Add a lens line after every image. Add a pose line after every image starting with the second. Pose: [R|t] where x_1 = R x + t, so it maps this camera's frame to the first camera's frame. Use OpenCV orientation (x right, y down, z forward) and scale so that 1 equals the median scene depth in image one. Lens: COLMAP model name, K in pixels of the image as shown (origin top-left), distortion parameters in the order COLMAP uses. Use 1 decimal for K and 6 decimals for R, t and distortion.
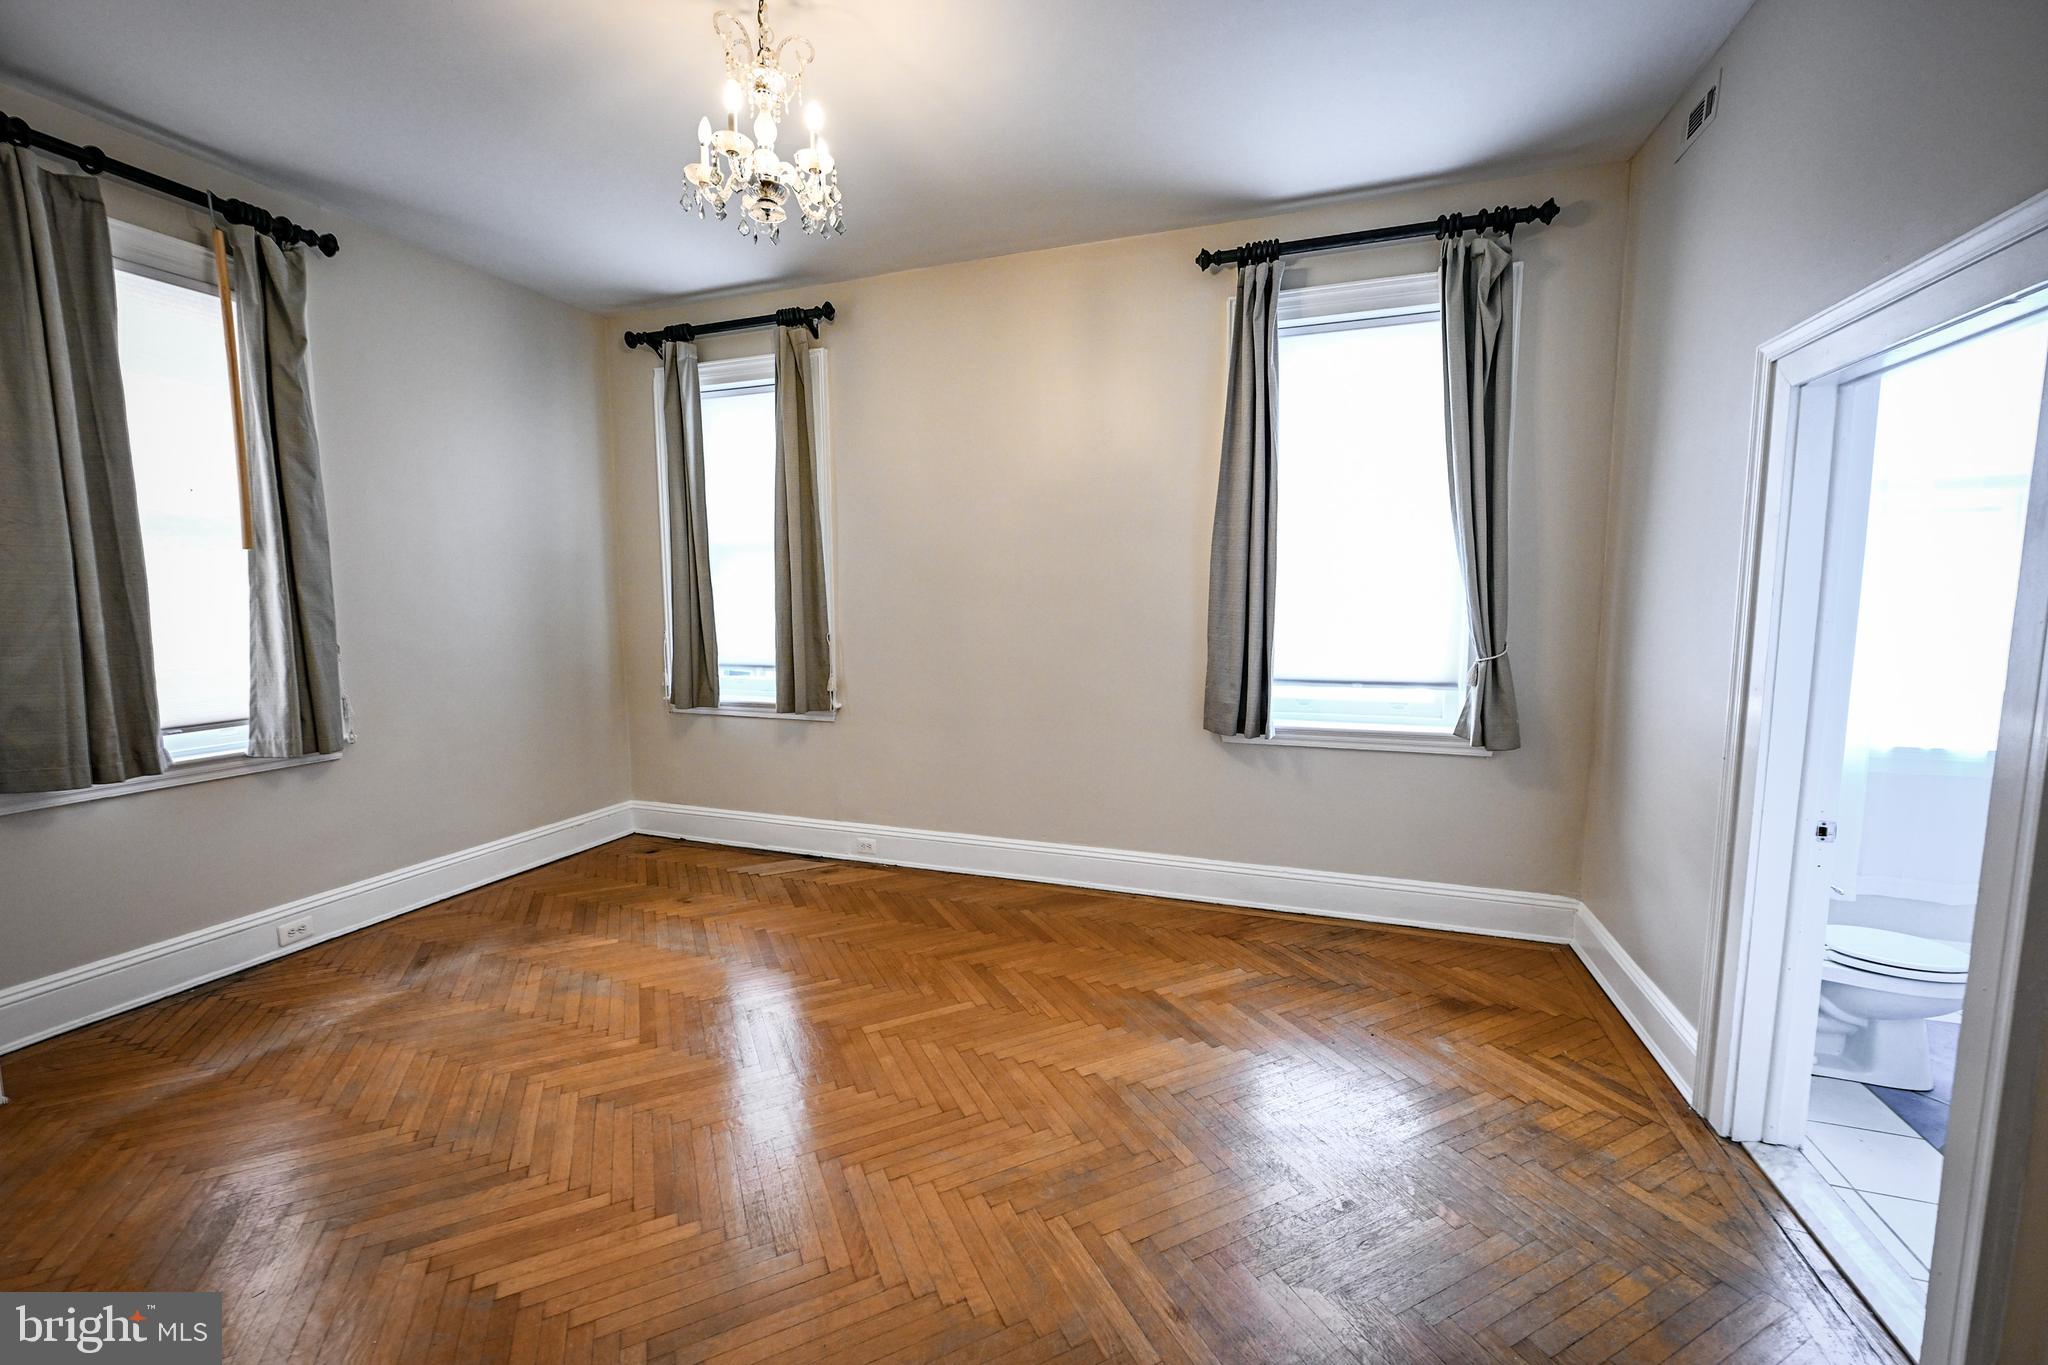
lens RADIAL K [[805.8, 0, 1024.0], [0, 805.8, 682.5], [0, 0, 1]] dist [0.001880, 0.000231]
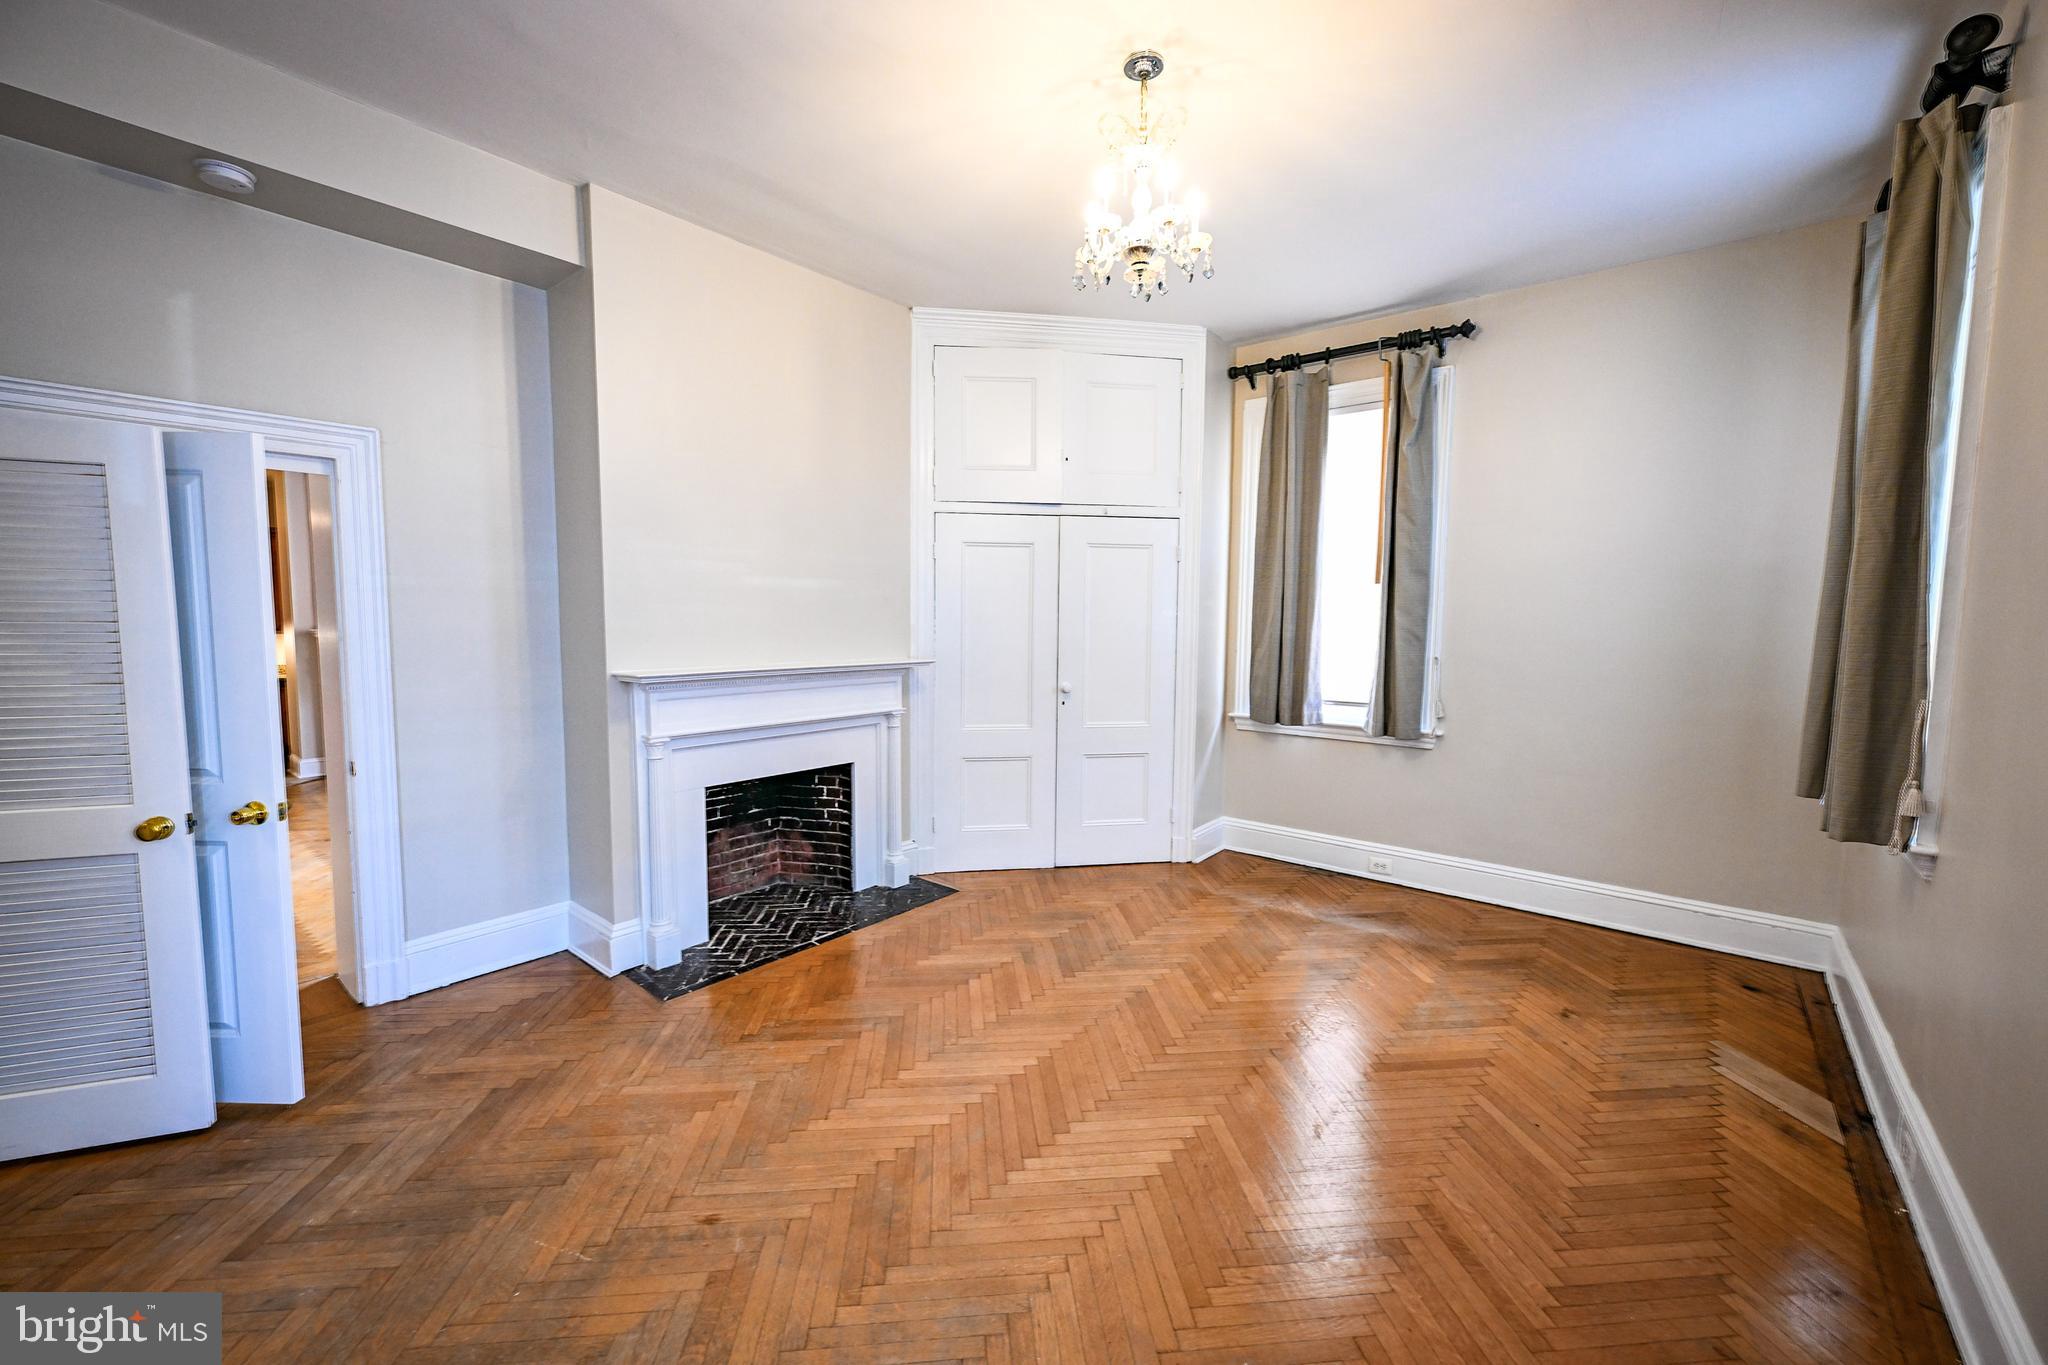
lens RADIAL K [[805.8, 0, 1024.0], [0, 805.8, 682.5], [0, 0, 1]] dist [0.001880, 0.000231]
pose [[-0.340166, 0.082050, -0.936779, 0.558909], [-0.107022, 0.986336, 0.125253, -0.103172], [0.934256, 0.142863, -0.326736, 0.880026]]
